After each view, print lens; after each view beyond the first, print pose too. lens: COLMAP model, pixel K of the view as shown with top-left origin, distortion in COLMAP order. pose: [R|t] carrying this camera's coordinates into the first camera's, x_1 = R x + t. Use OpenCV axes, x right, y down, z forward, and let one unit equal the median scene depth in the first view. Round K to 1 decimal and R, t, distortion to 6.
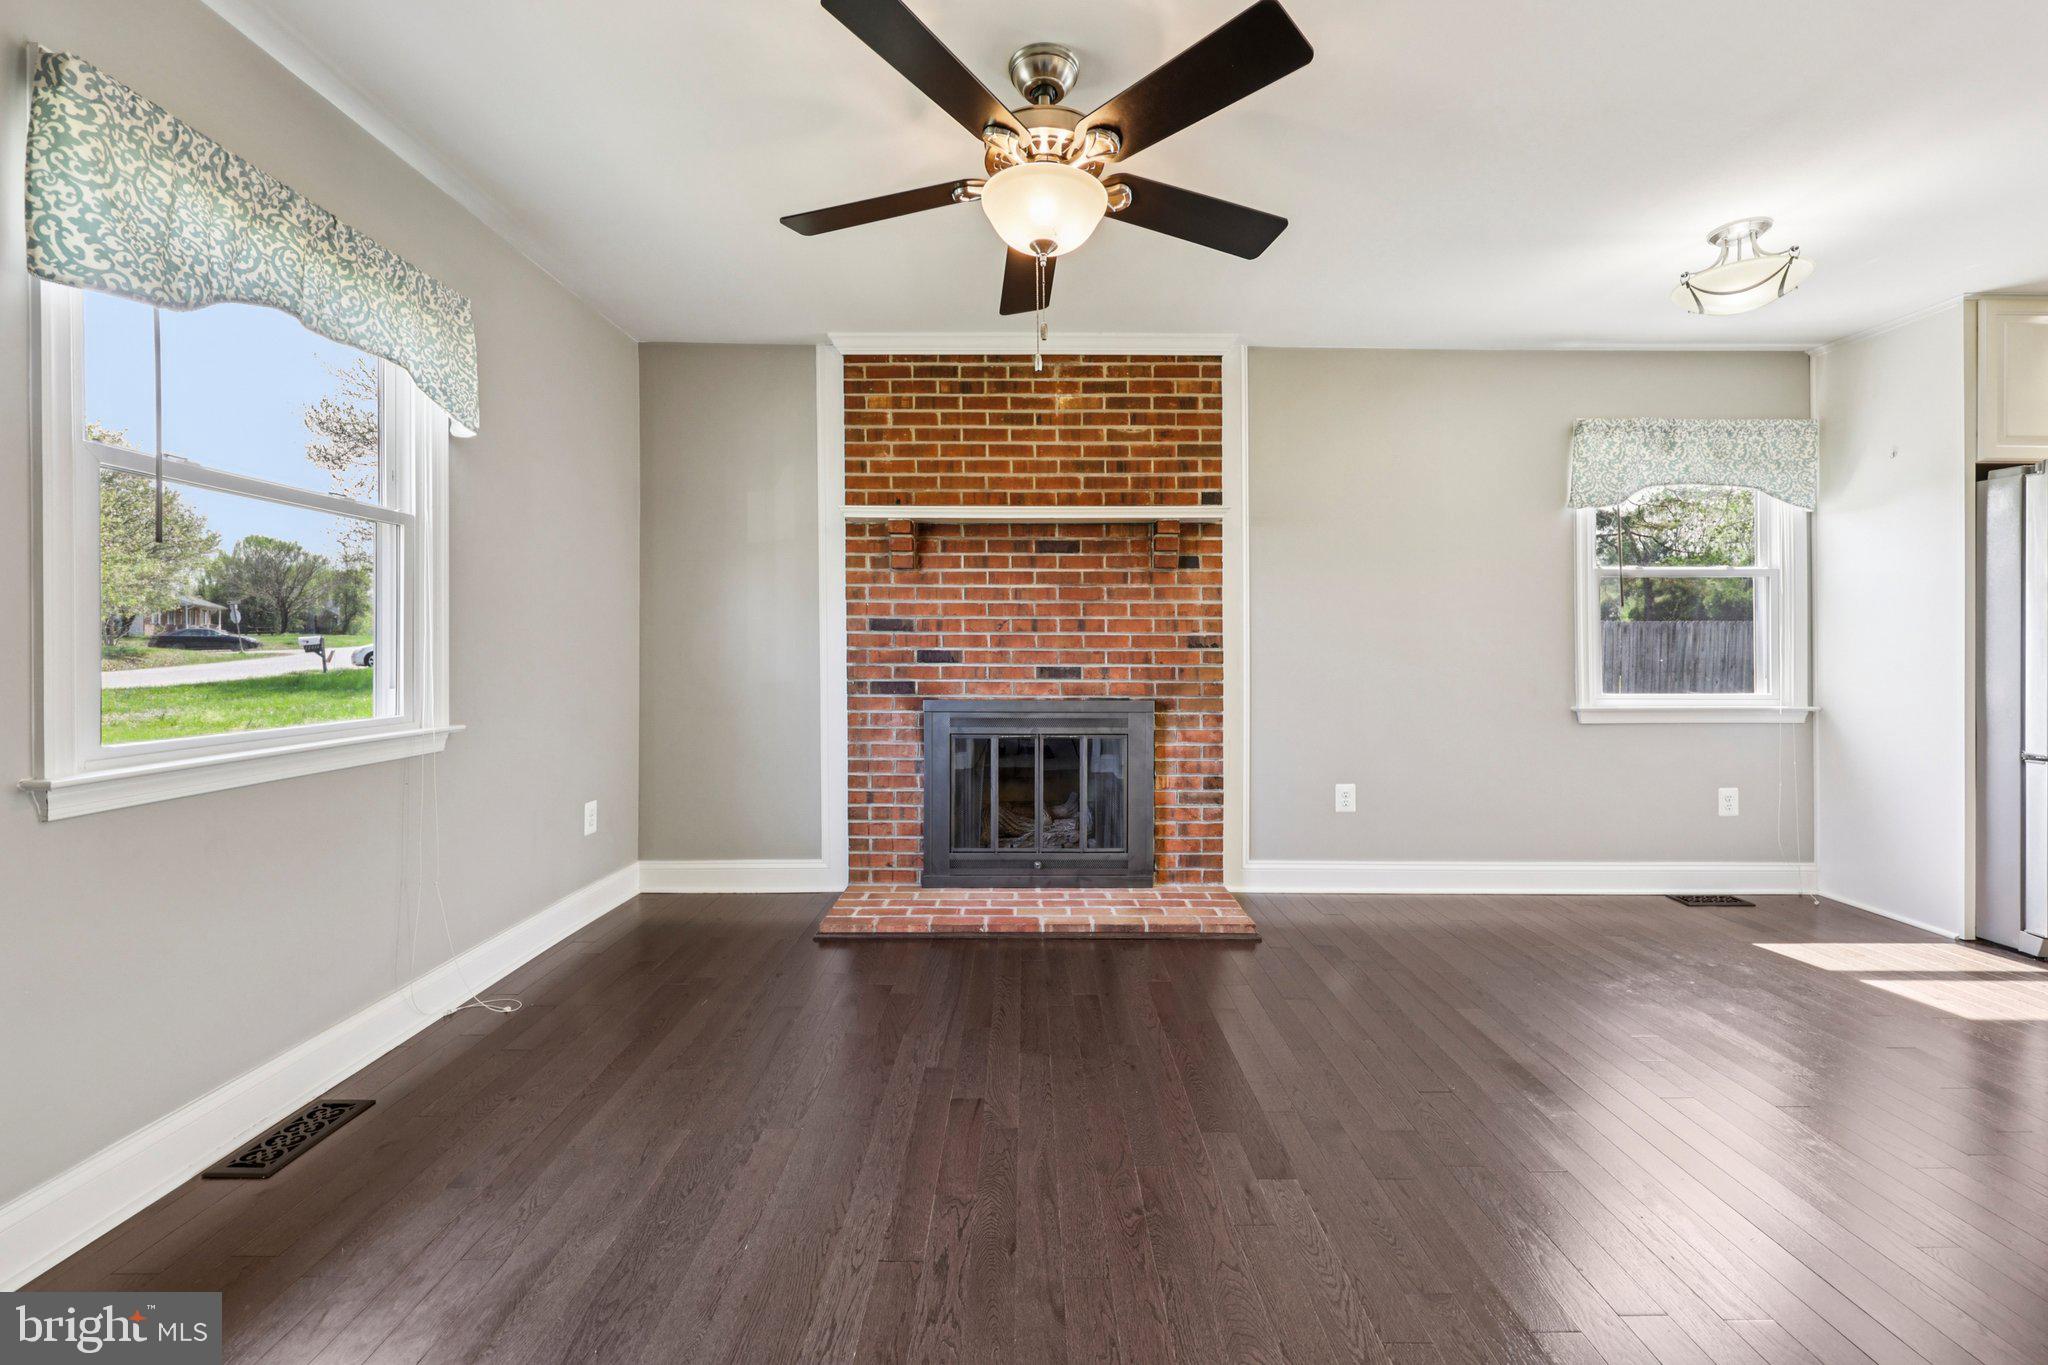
lens RADIAL K [[837.5, 0, 1005.7], [0, 837.5, 648.3], [0, 0, 1]] dist [0.000401, 0.001322]
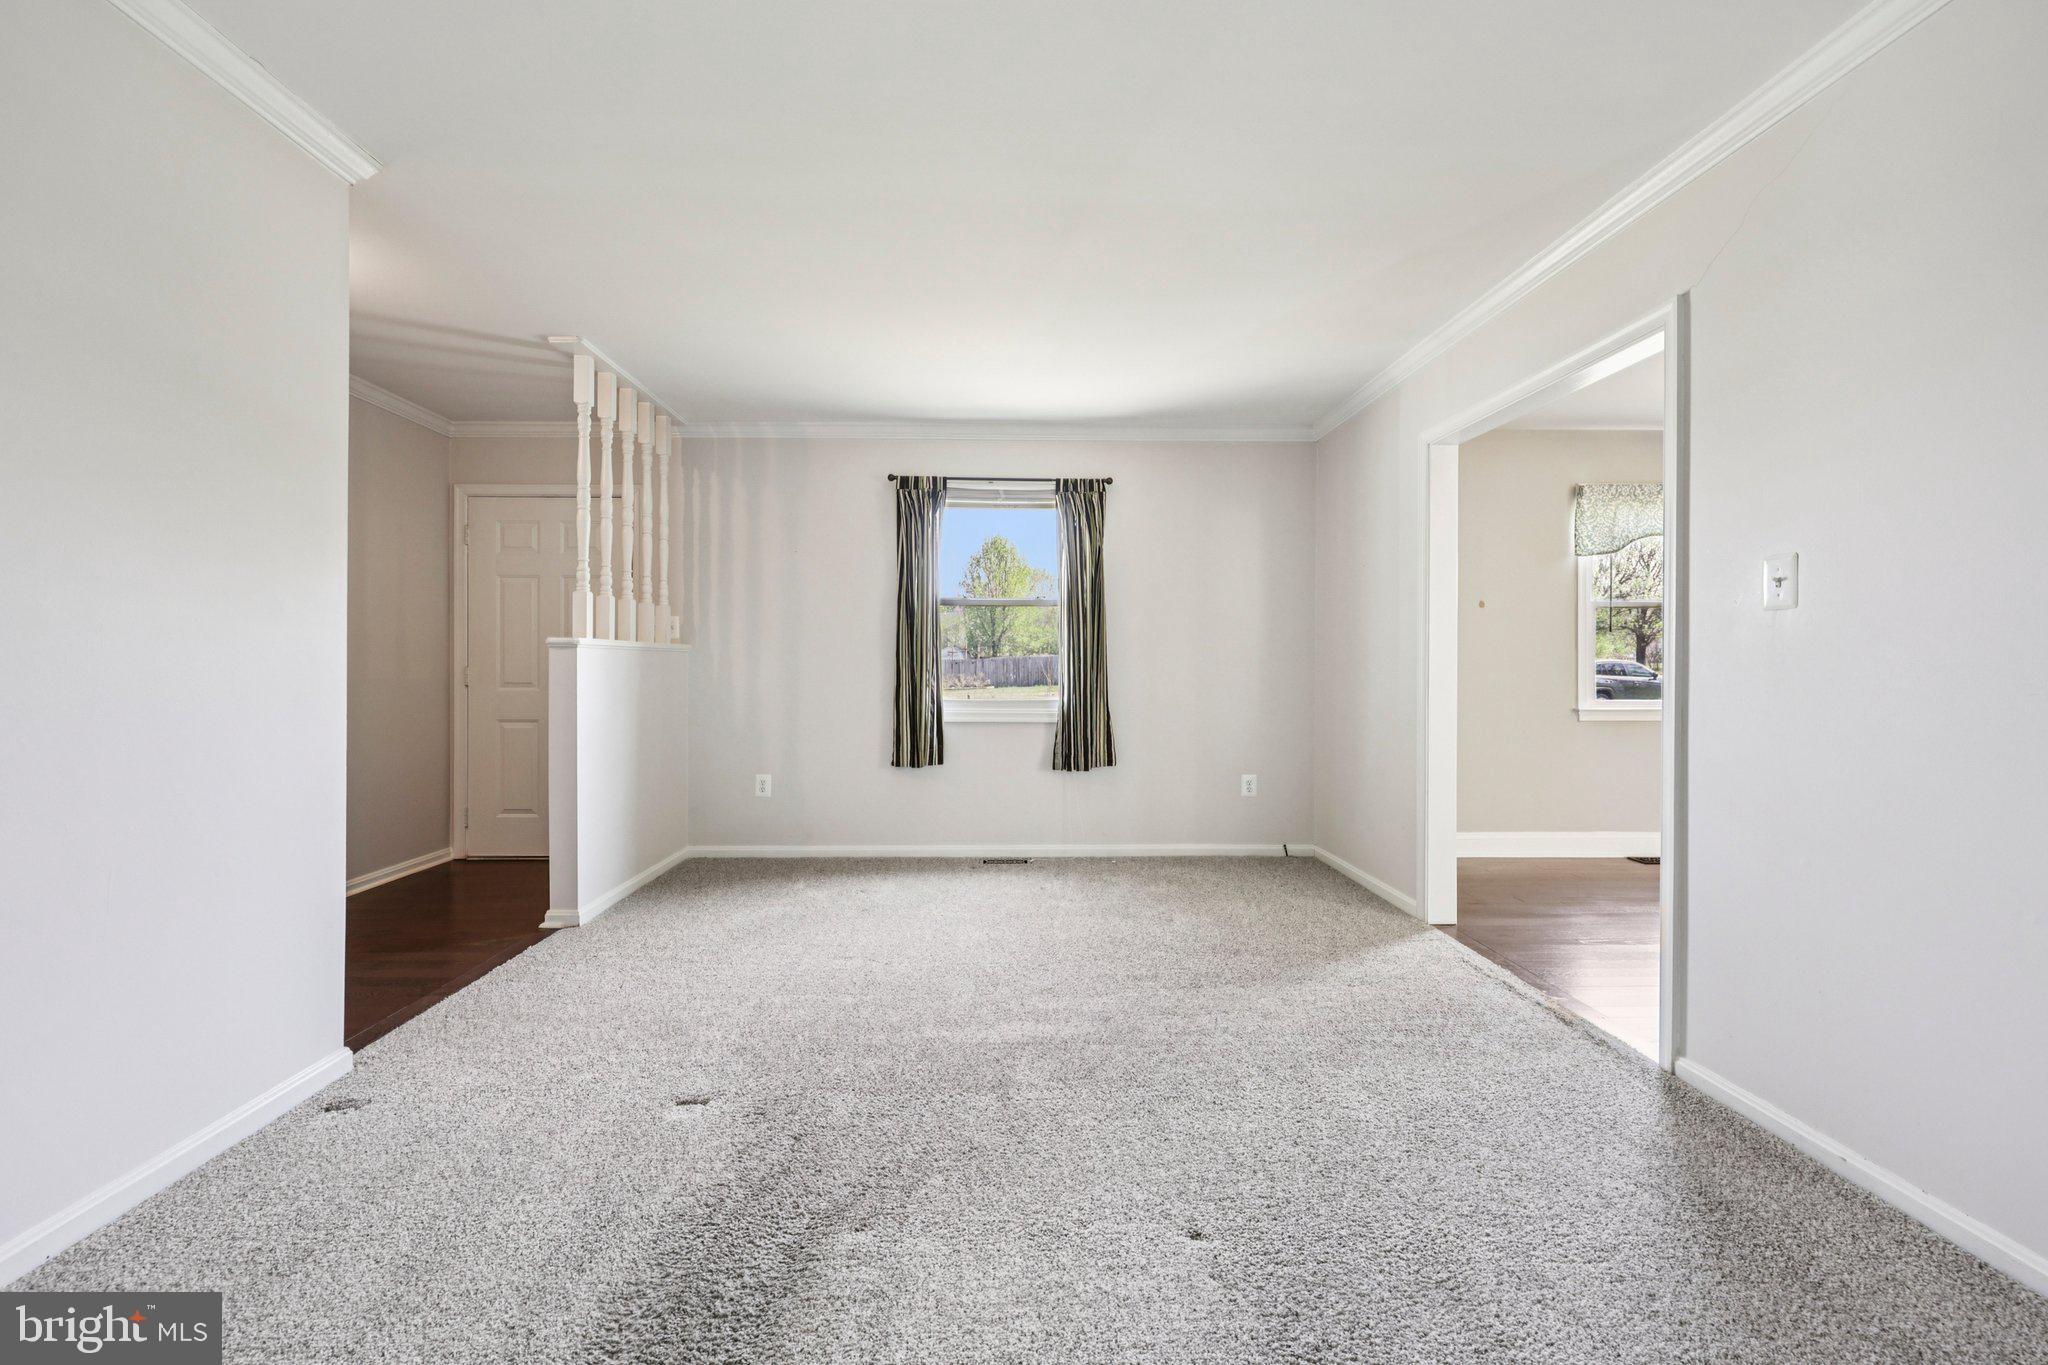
lens RADIAL K [[837.5, 0, 1045.3], [0, 837.5, 672.5], [0, 0, 1]] dist [0.000401, 0.001322]
pose [[0.033052, 0.004223, -0.999445, 0.813008], [0.000867, 0.999991, 0.004254, 0.003073], [0.999453, -0.001007, 0.033048, -0.472191]]
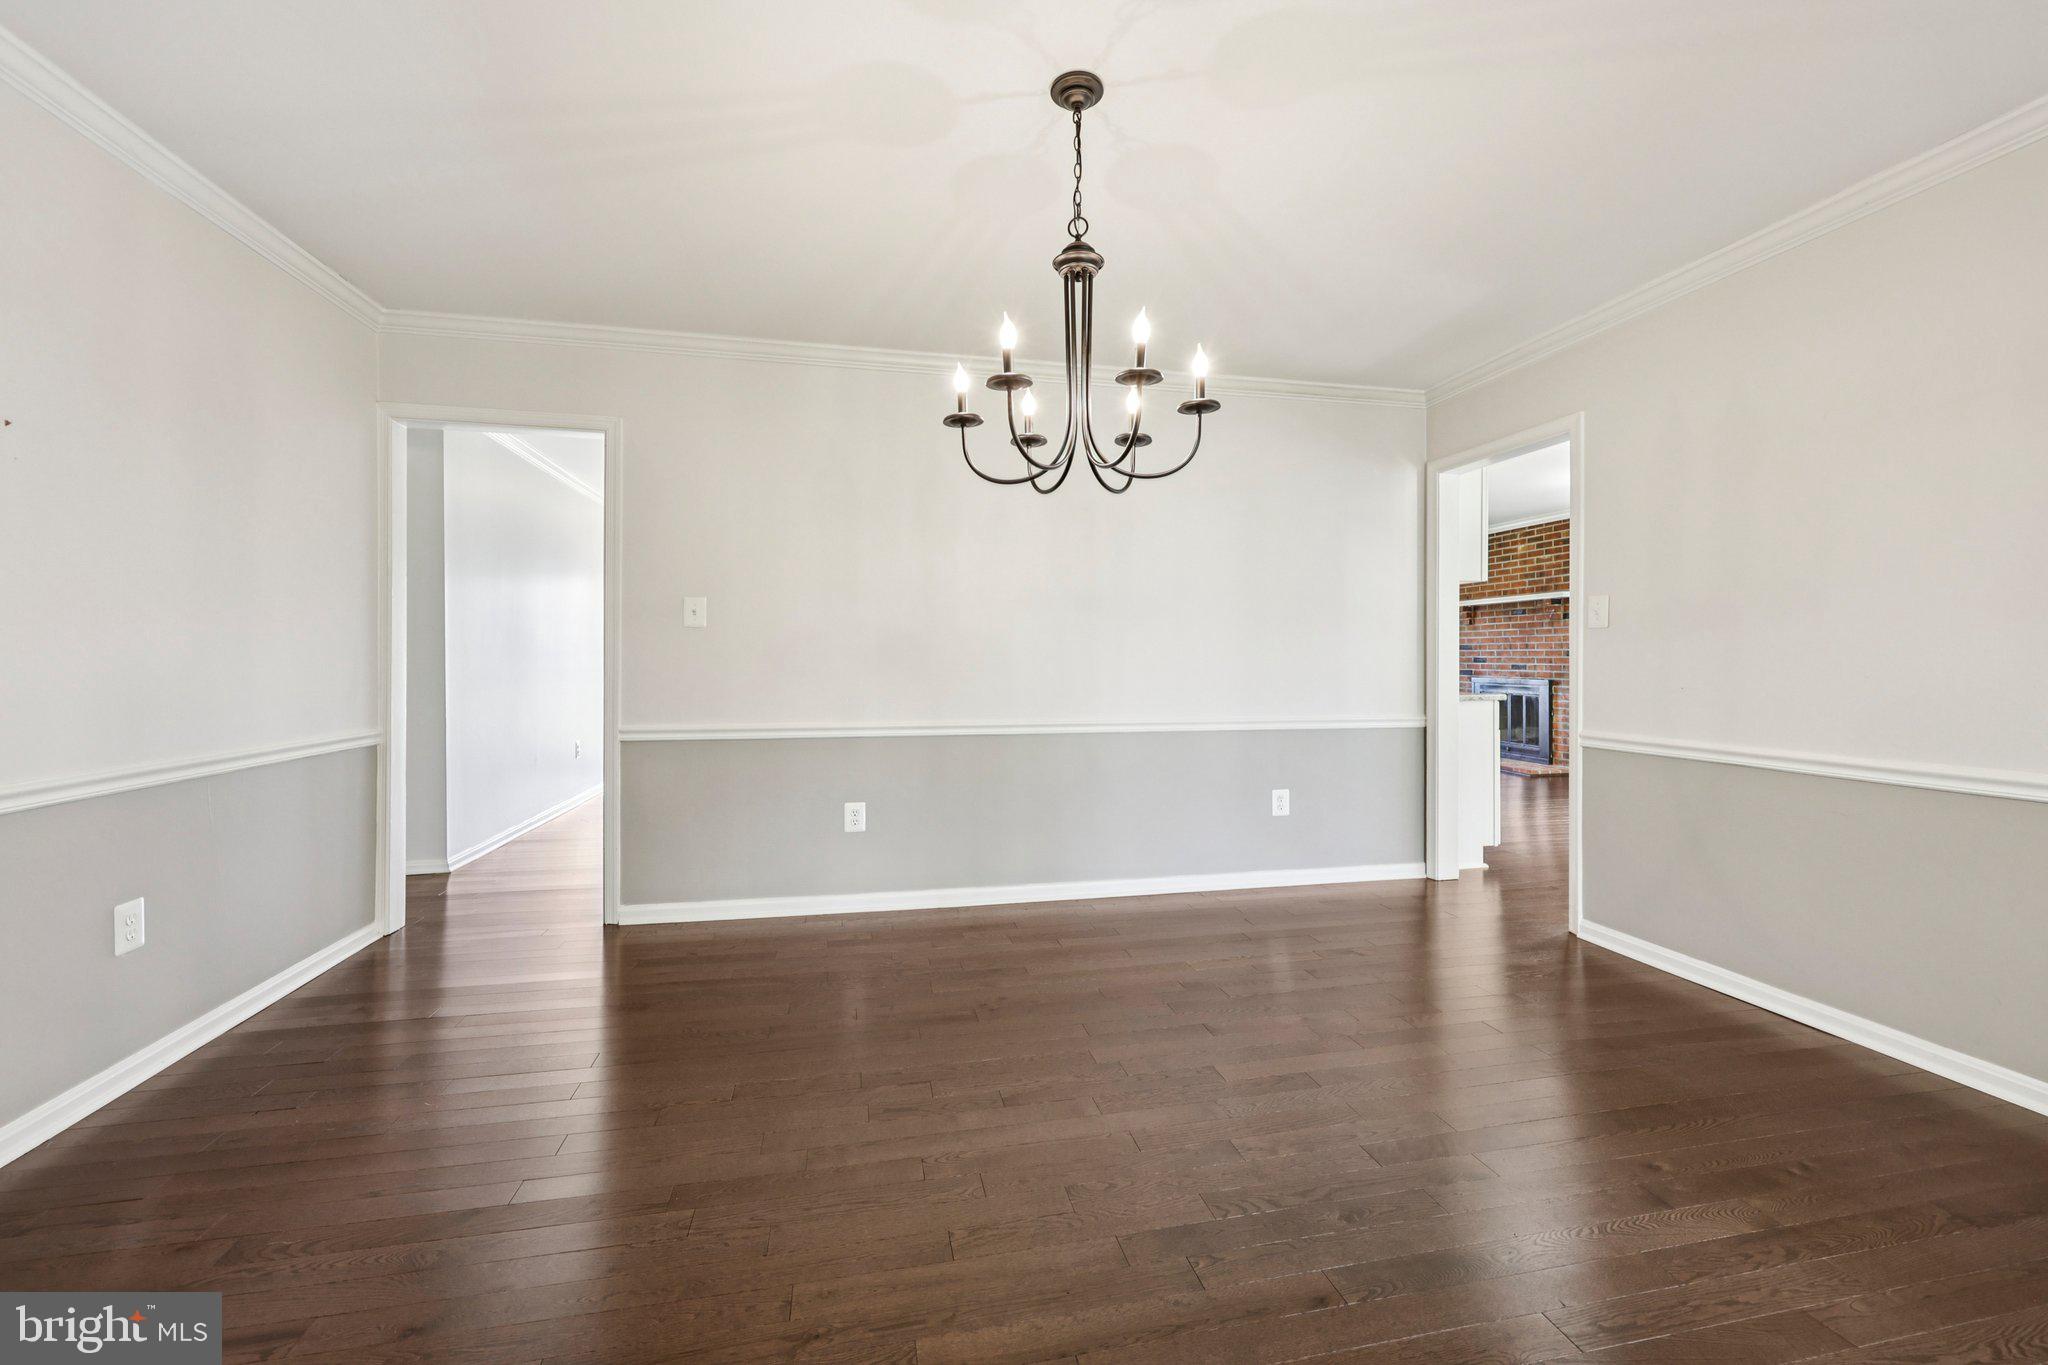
lens RADIAL K [[837.5, 0, 1015.4], [0, 837.5, 677.2], [0, 0, 1]] dist [0.000401, 0.001322]
pose [[0.183645, 0.022639, -0.982732, 2.064308], [0.003803, 0.999711, 0.023741, -0.003004], [0.982985, -0.008097, 0.183506, -0.774470]]
